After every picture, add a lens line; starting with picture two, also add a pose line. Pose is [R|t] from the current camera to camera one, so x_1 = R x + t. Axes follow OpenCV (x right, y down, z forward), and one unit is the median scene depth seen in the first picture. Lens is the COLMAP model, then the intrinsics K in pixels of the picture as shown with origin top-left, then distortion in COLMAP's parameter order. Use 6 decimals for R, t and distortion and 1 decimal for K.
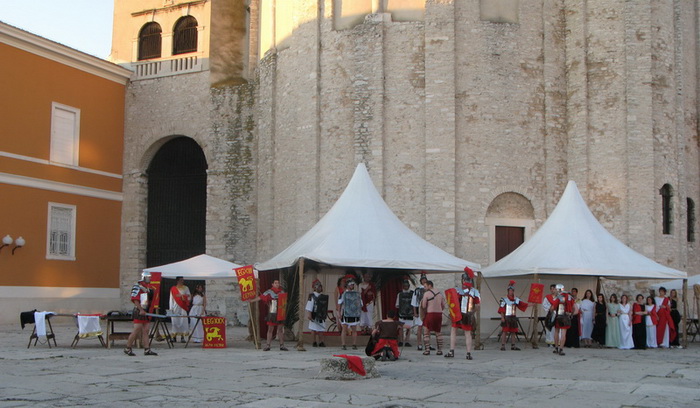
lens RADIAL K [[737.0, 0, 350.9], [0, 737.0, 254.2], [0, 0, 1]] dist [-0.217784, 0.289484]
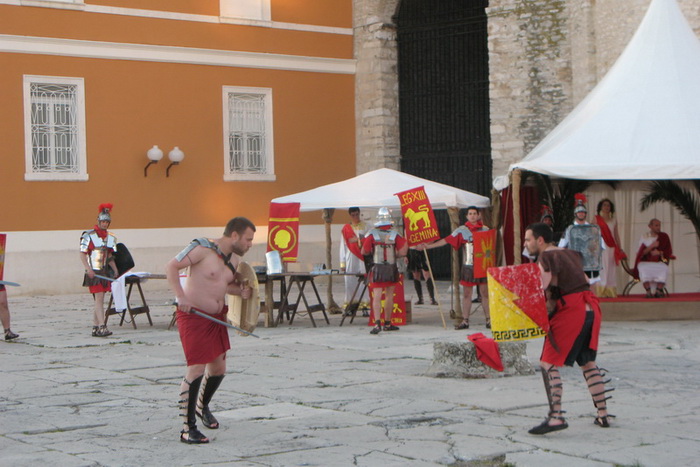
lens RADIAL K [[1386.7, 0, 350.0], [0, 1386.7, 233.5], [0, 0, 1]] dist [0.002962, 0.113029]
pose [[0.914540, -0.027150, -0.403583, 0.158937], [0.052491, 0.997274, 0.051860, -0.004926], [0.401075, -0.068612, 0.913472, -0.031910]]
